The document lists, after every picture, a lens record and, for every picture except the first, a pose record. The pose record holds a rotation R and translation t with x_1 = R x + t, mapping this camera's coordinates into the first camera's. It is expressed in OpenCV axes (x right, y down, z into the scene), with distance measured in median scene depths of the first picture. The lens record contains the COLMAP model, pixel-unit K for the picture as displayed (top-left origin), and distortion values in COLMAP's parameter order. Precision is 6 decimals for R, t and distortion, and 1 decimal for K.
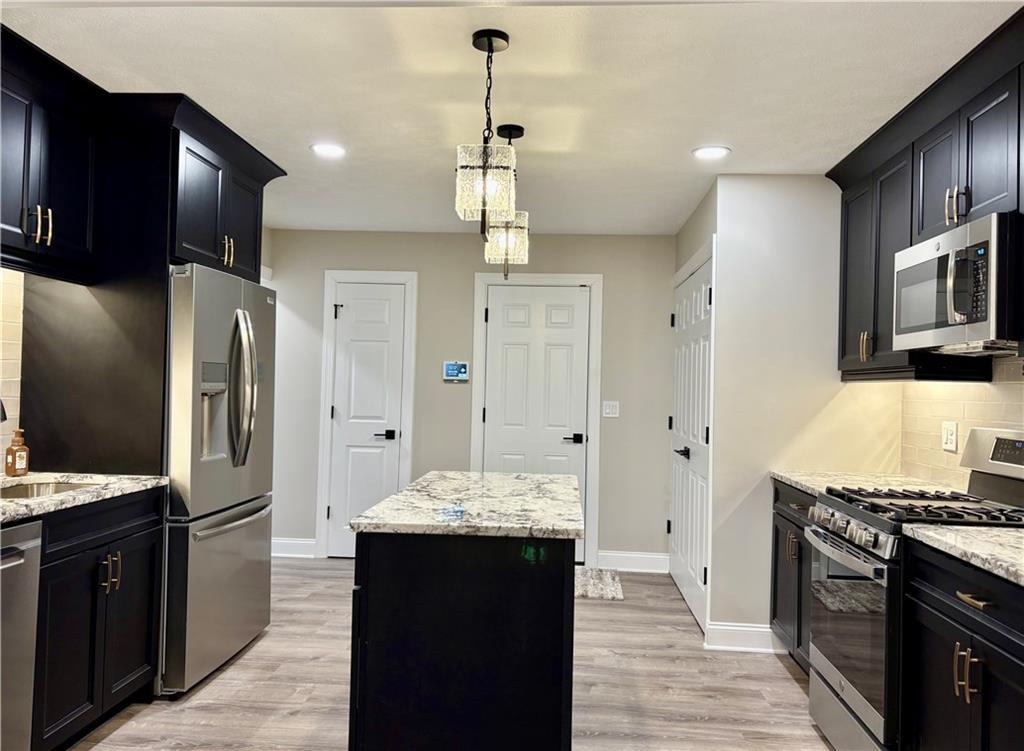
lens RADIAL K [[760.8, 0, 516.3], [0, 760.8, 371.0], [0, 0, 1]] dist [0.061493, -0.042485]
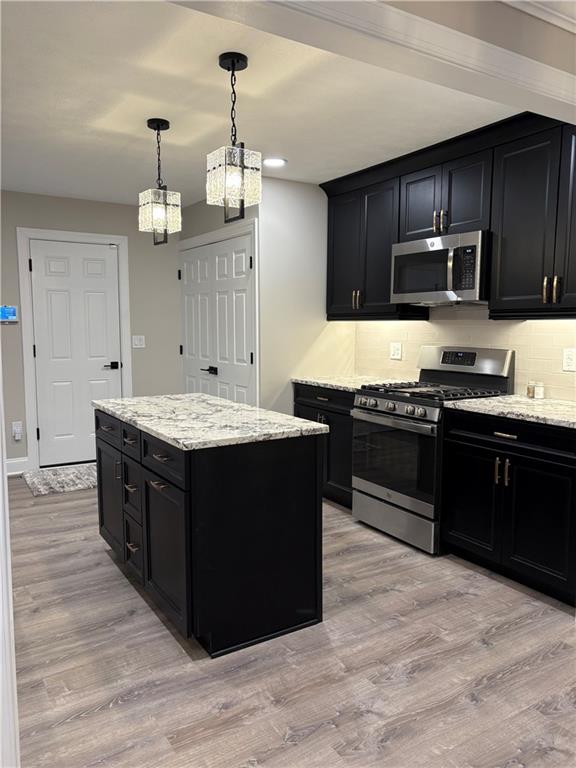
lens RADIAL K [[570.6, 0, 265.2], [0, 570.6, 380.0], [0, 0, 1]] dist [0.061493, -0.042485]
pose [[0.820923, -0.078995, 0.565548, -0.446461], [0.003877, 0.991133, 0.132814, -0.025758], [-0.571025, -0.106837, 0.813951, 0.099739]]
